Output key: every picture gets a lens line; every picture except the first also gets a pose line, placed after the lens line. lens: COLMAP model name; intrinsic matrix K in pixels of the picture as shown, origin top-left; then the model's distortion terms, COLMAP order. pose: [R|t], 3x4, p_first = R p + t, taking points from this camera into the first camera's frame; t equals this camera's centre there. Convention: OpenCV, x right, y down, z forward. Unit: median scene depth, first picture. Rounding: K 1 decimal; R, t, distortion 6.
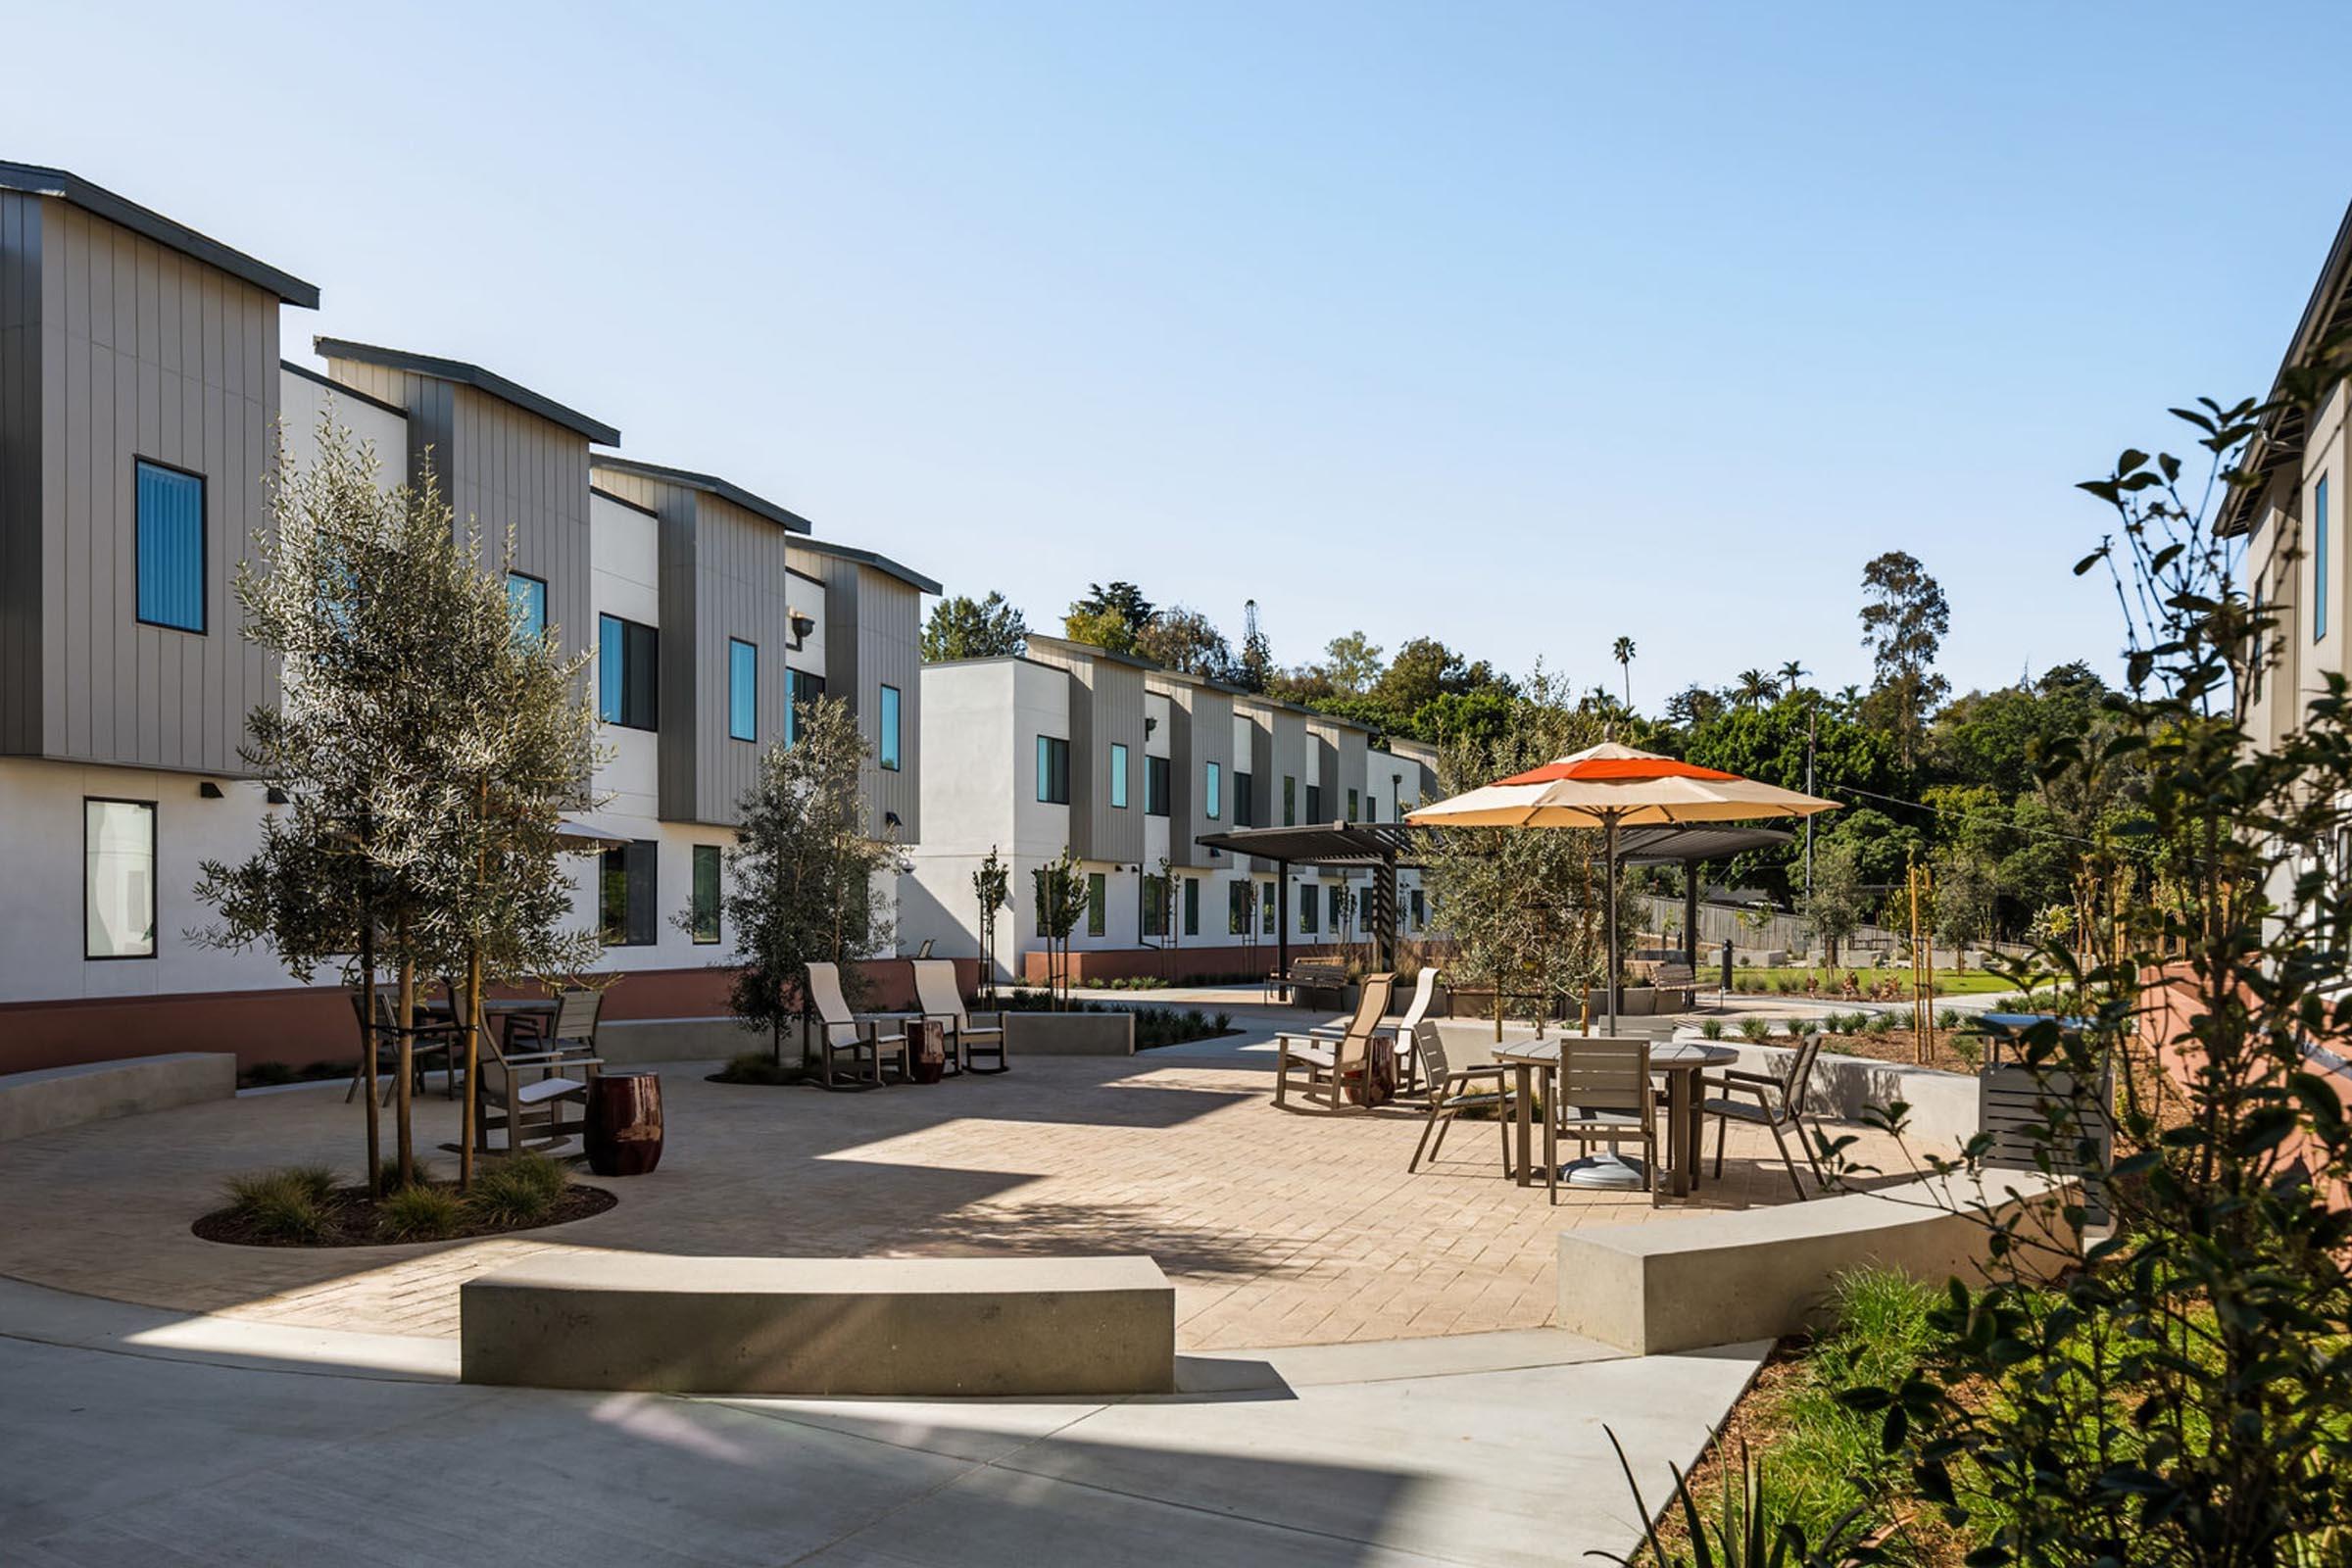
lens RADIAL K [[1629.0, 0, 1110.1], [0, 1629.0, 916.0], [0, 0, 1]] dist [-0.009999, -0.010788]
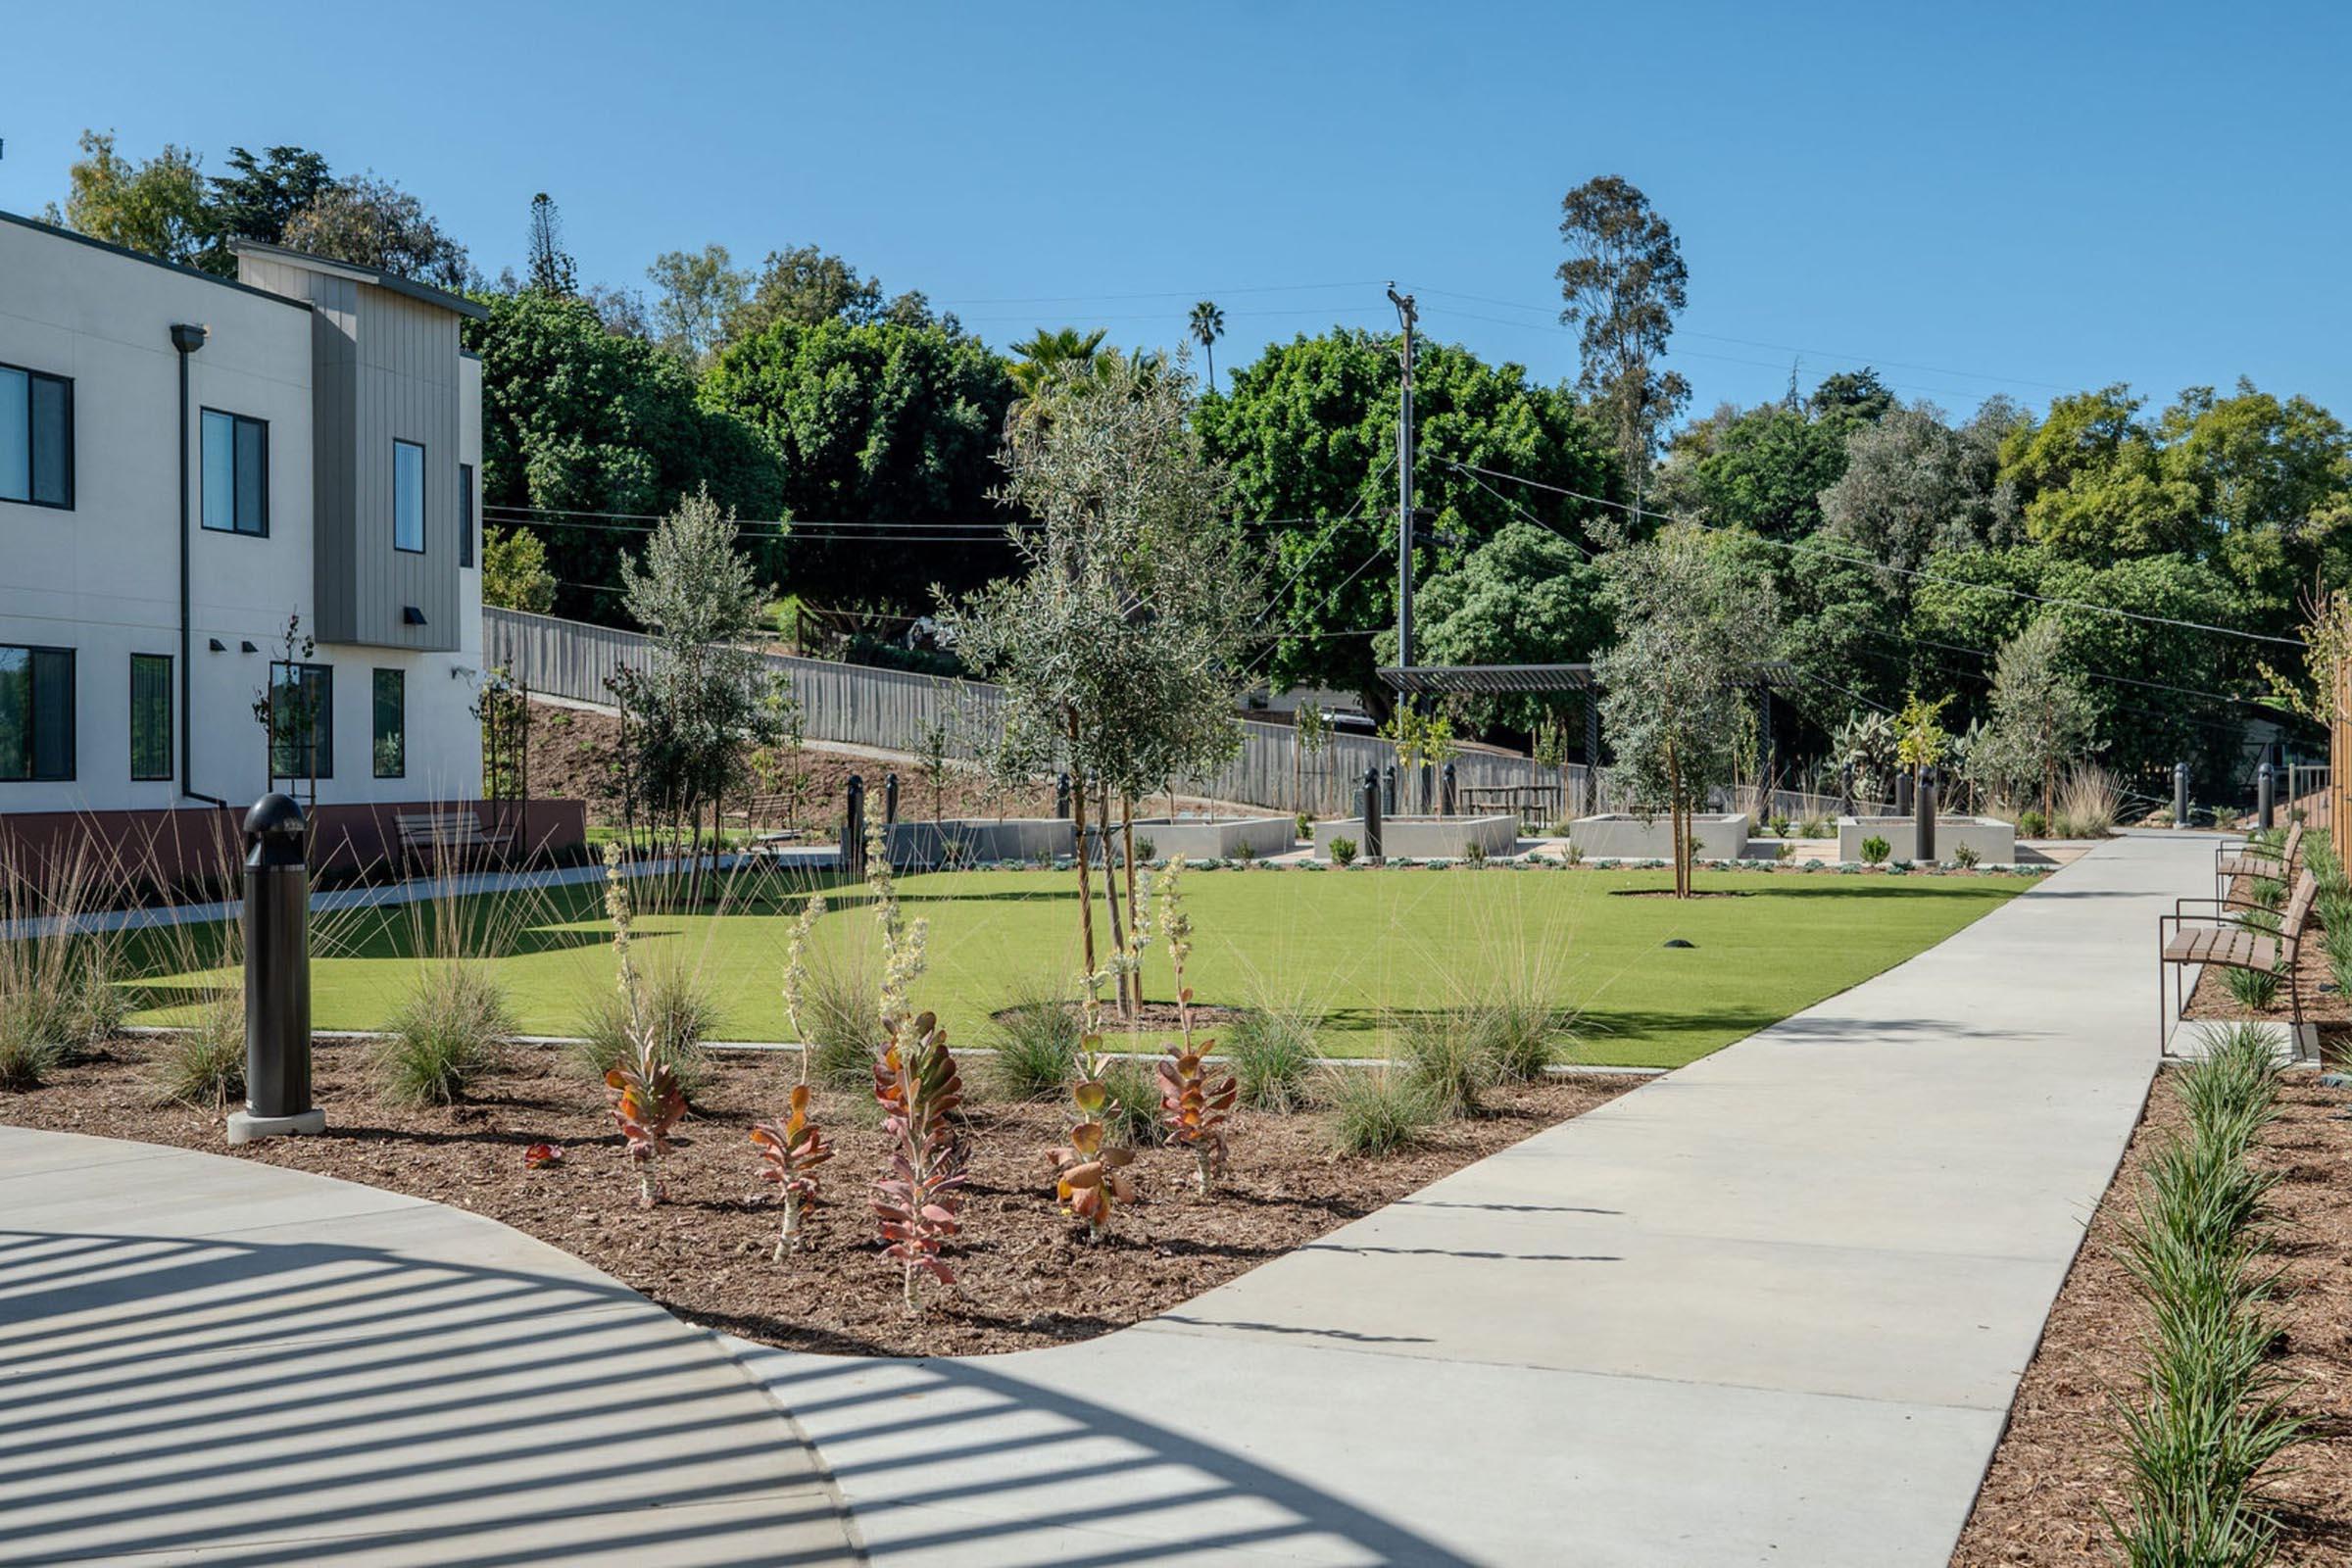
lens RADIAL K [[2378.7, 0, 1184.2], [0, 2378.7, 766.0], [0, 0, 1]] dist [-0.032459, 0.000000]
pose [[0.965352, -0.010189, 0.260751, 0.275857], [0.009918, 0.999948, 0.002354, 0.008112], [-0.260761, 0.000314, 0.965403, 0.514326]]
